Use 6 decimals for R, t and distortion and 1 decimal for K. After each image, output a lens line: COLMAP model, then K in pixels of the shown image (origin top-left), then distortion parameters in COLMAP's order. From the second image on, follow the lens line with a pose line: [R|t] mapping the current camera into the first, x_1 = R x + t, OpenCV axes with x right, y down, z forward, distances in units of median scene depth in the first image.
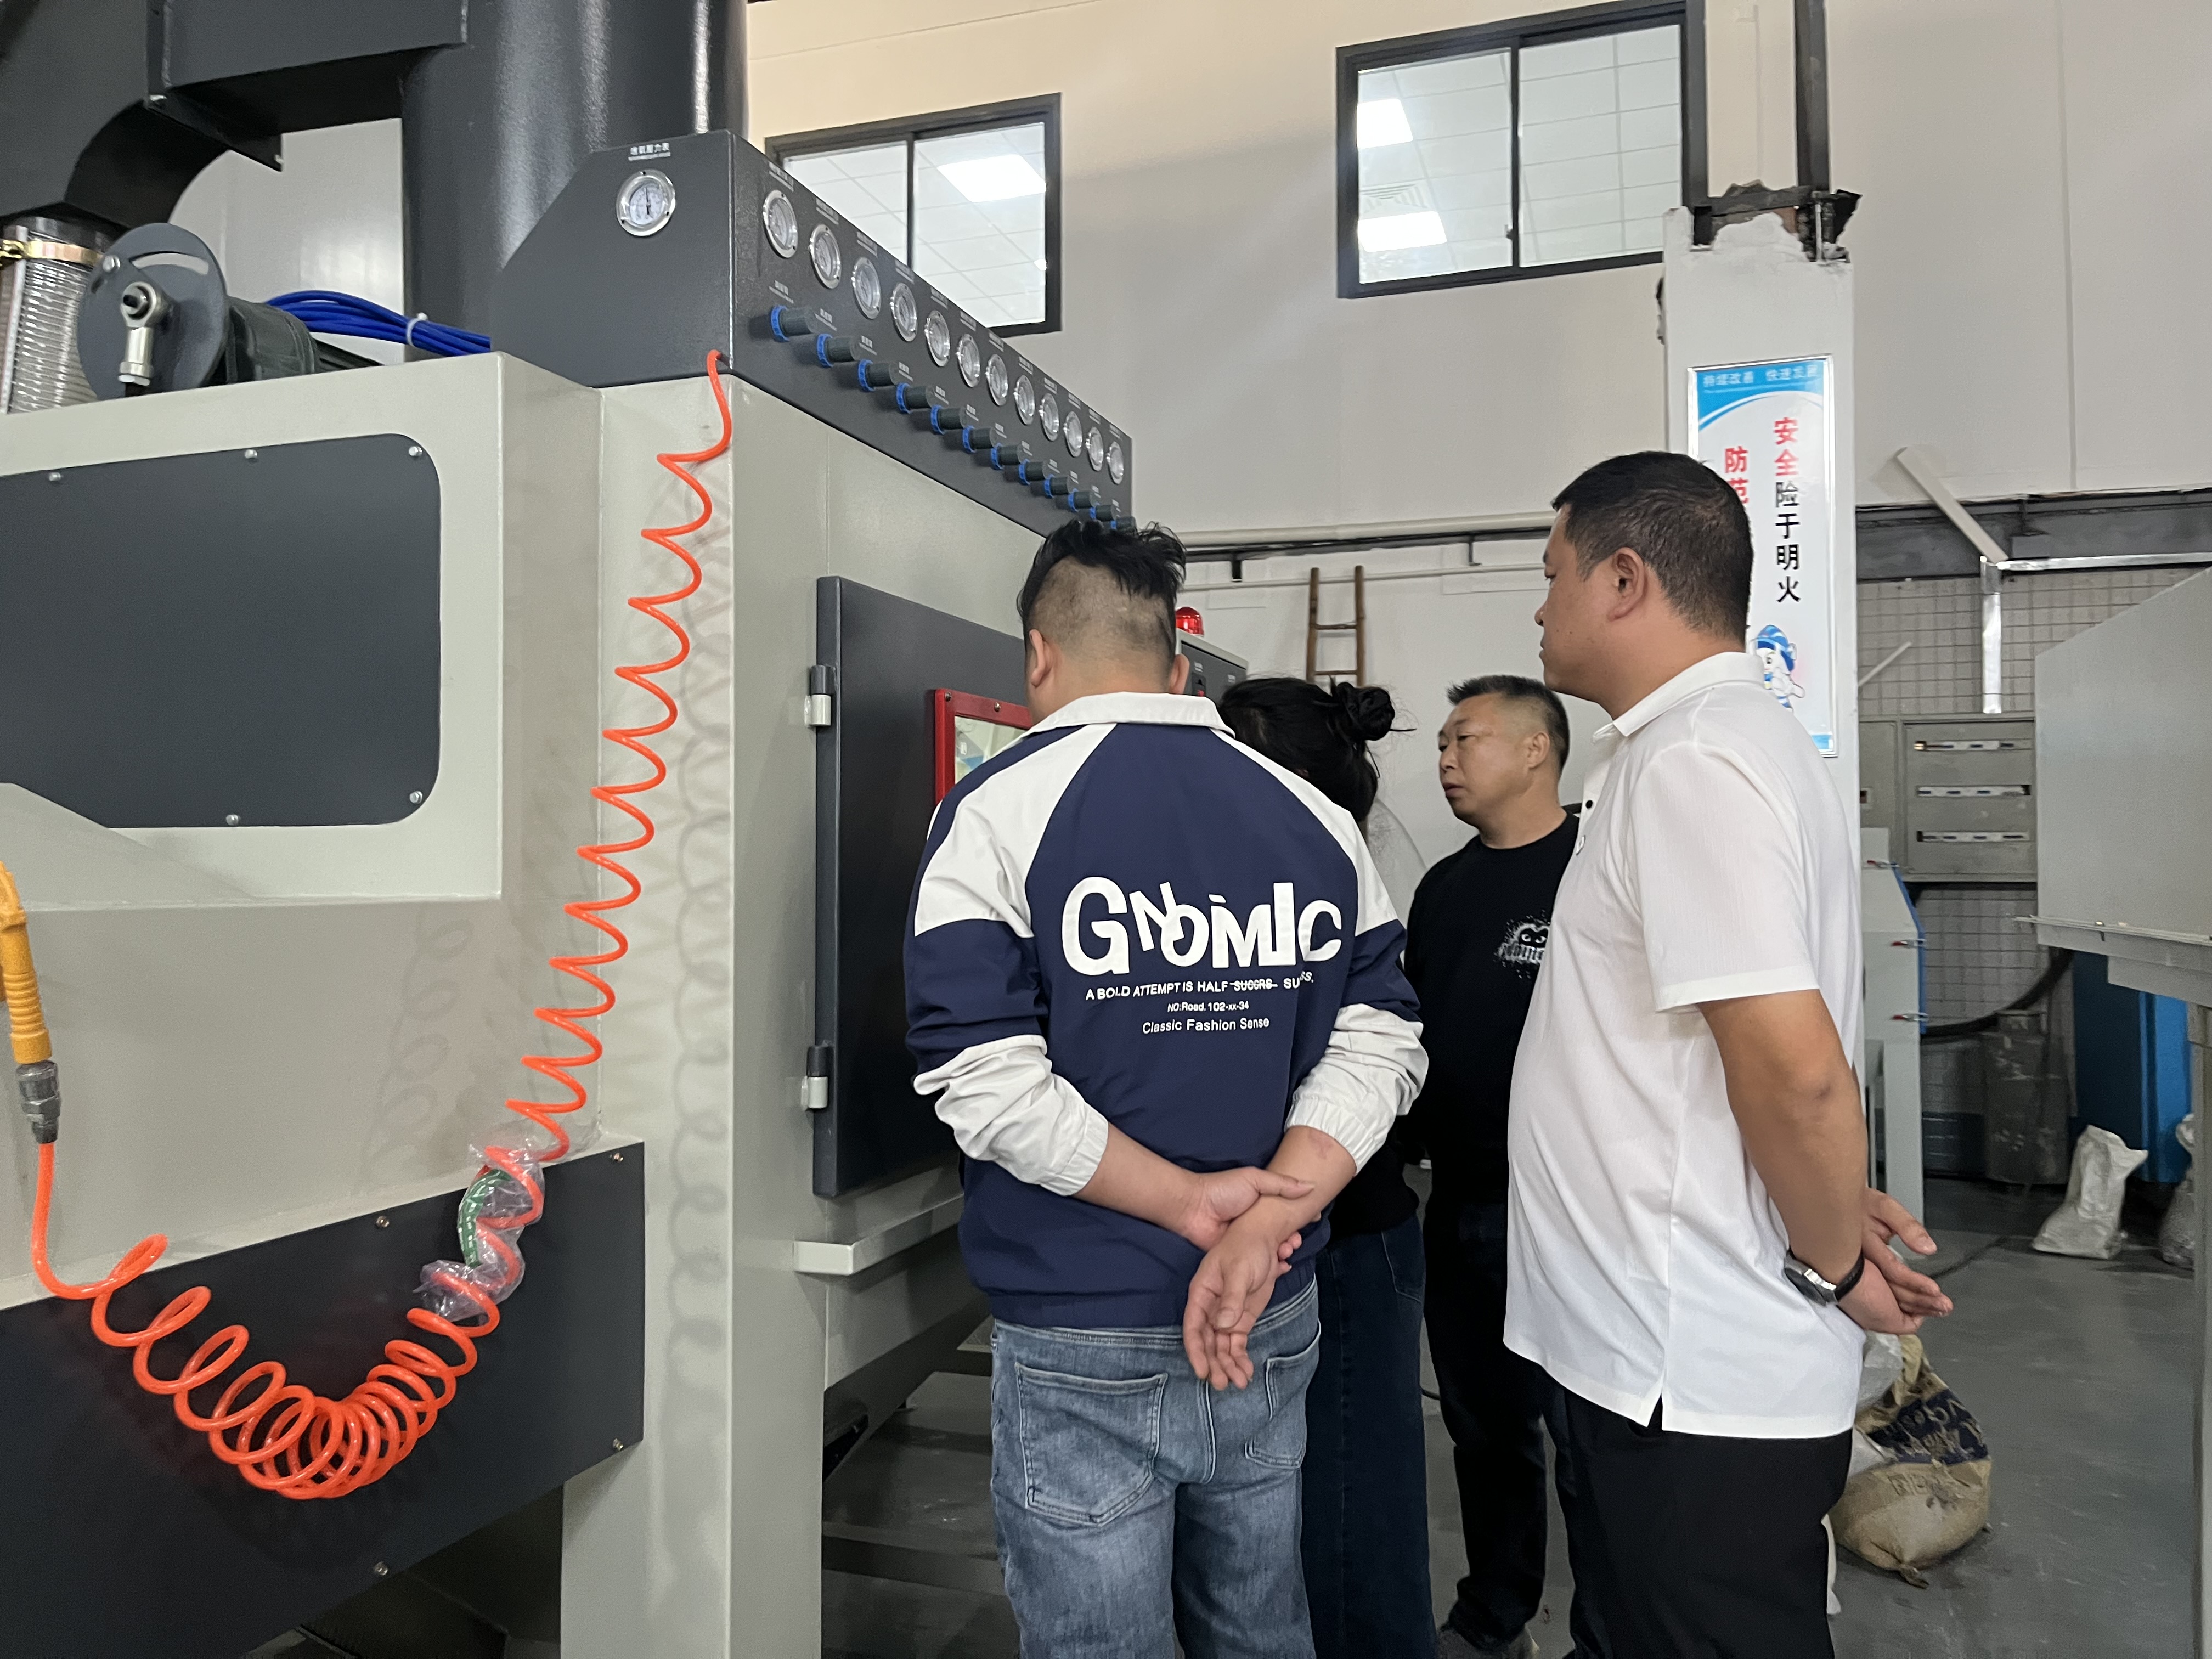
lens RADIAL K [[1658.8, 0, 1100.3], [0, 1658.8, 836.5], [0, 0, 1]] dist [0.003536, -0.001525]
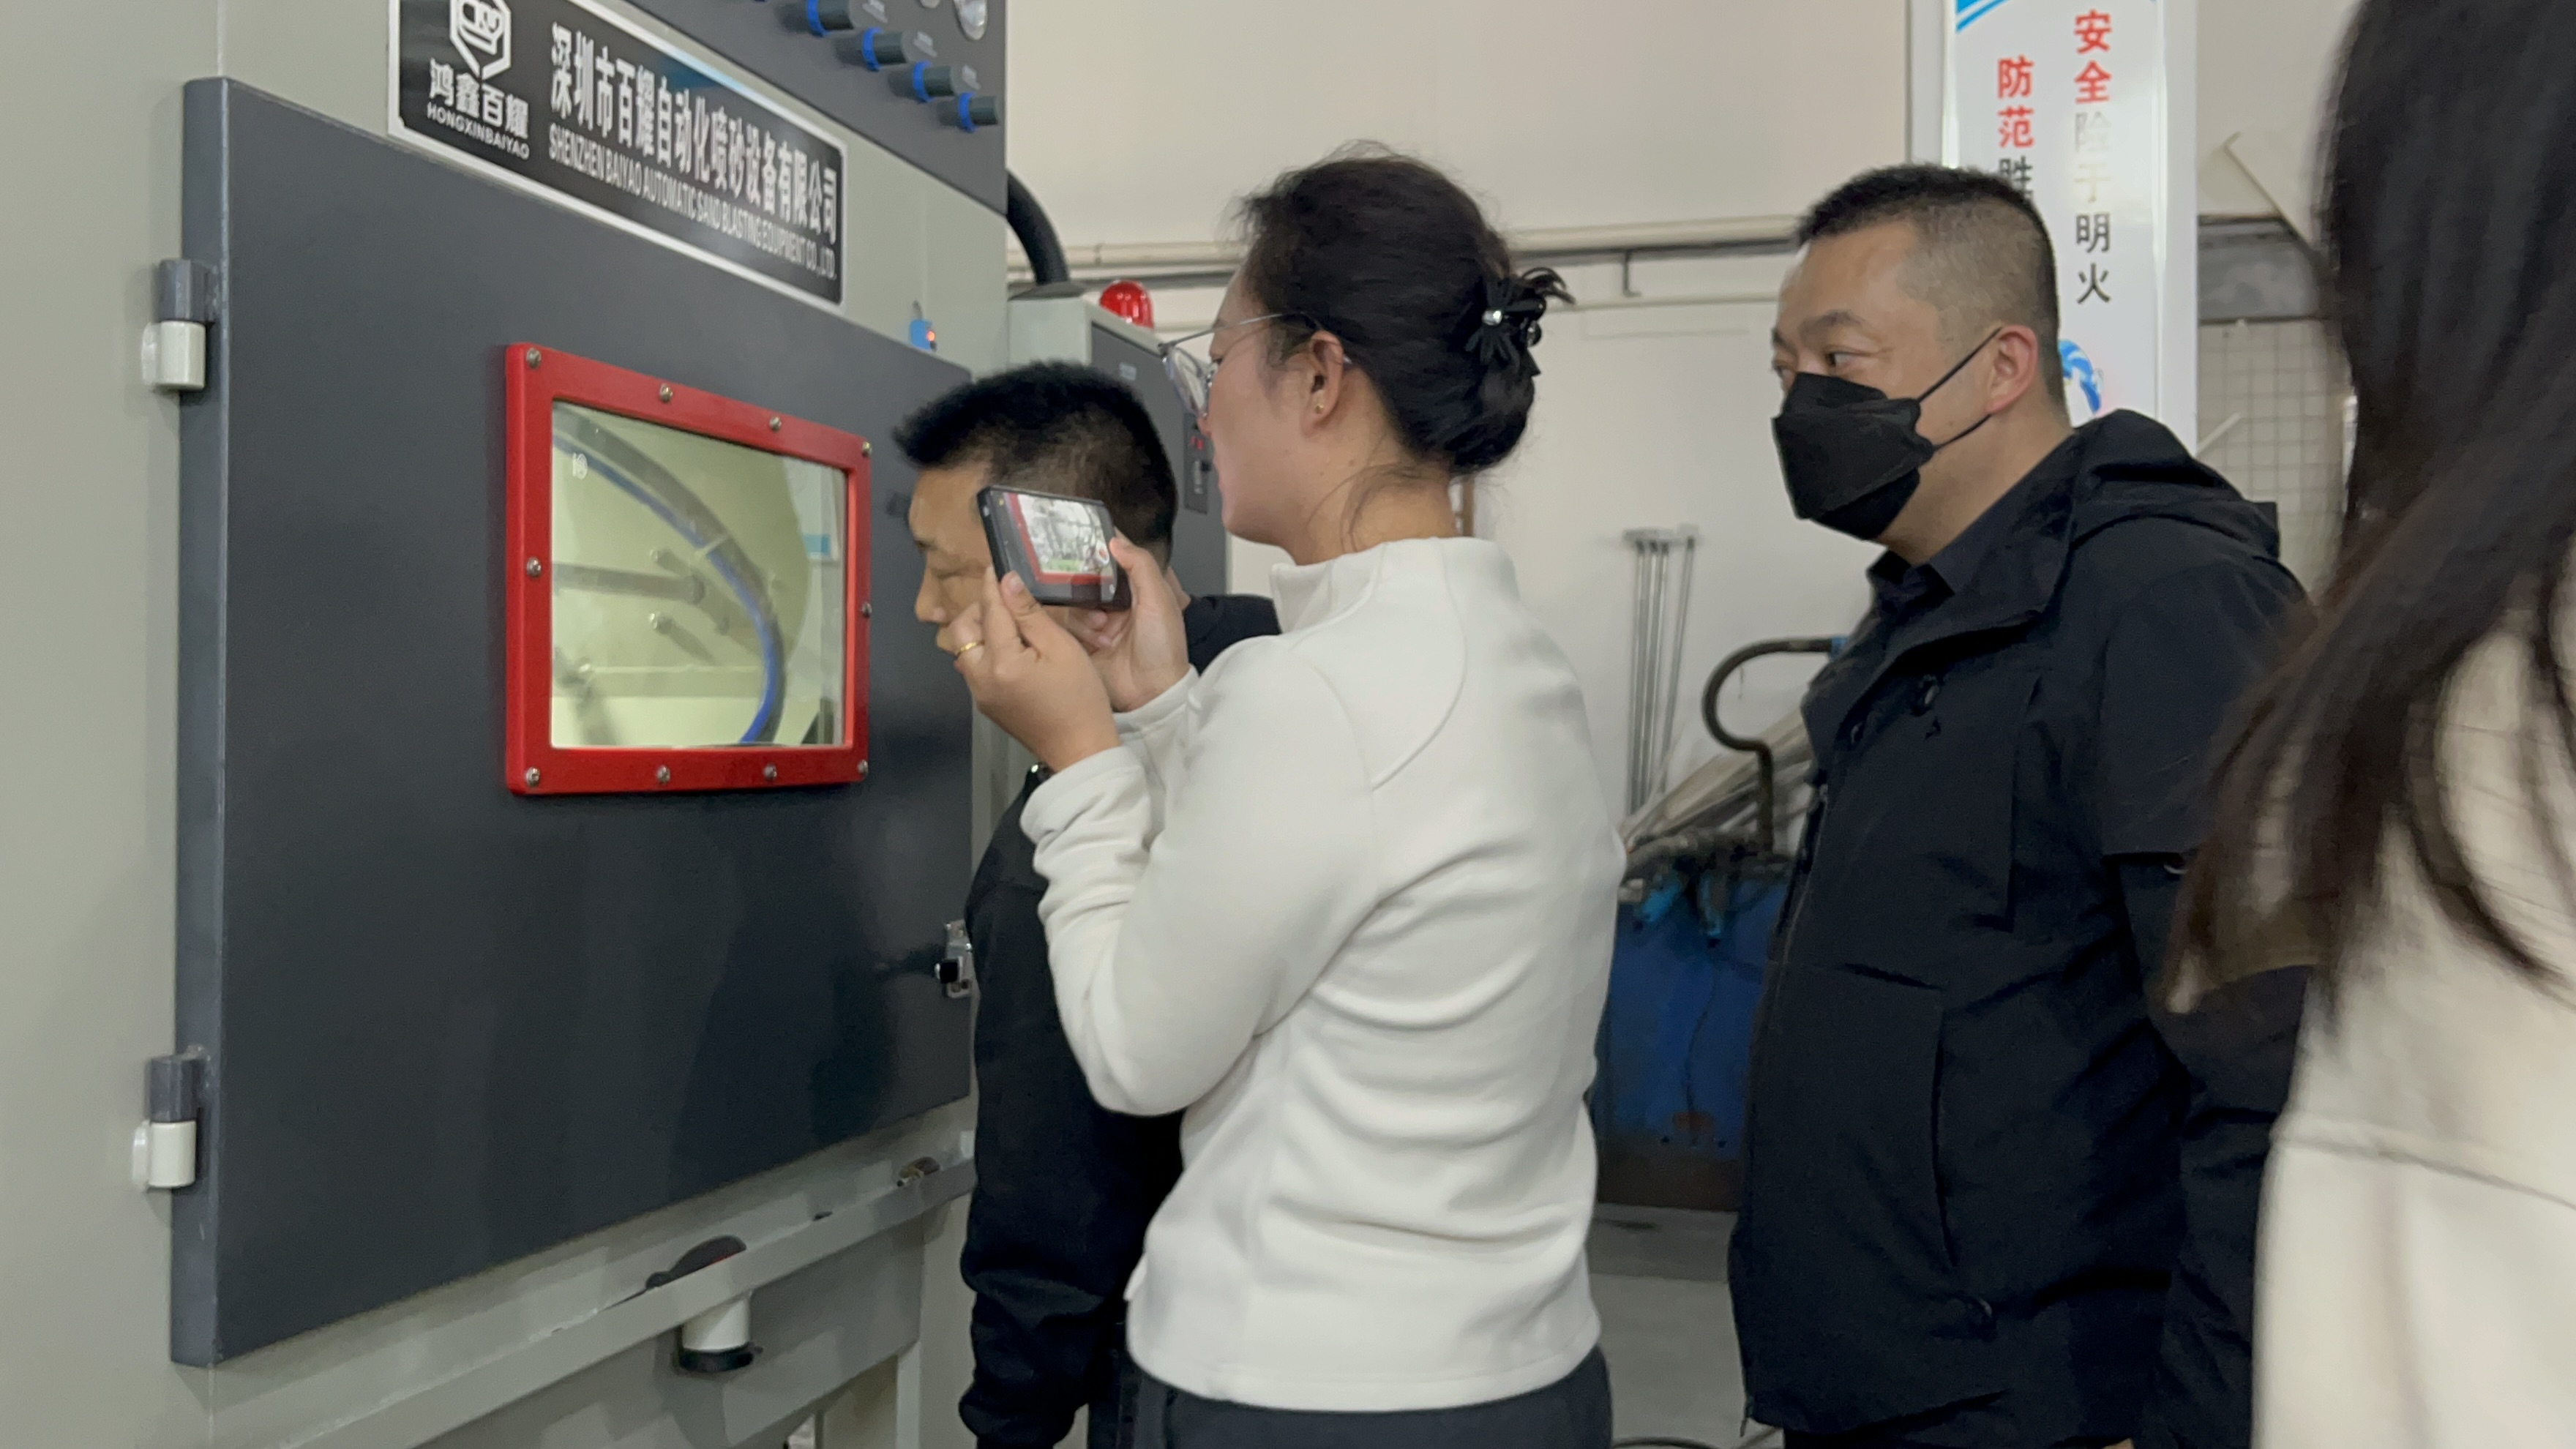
lens RADIAL K [[2420.6, 0, 1294.0], [0, 2420.6, 724.2], [0, 0, 1]] dist [0.015294, 0.000000]
pose [[0.996316, 0.008844, 0.085296, 0.035408], [-0.010336, 0.999801, 0.017066, 0.005712], [-0.085128, -0.017884, 0.996210, 0.106427]]
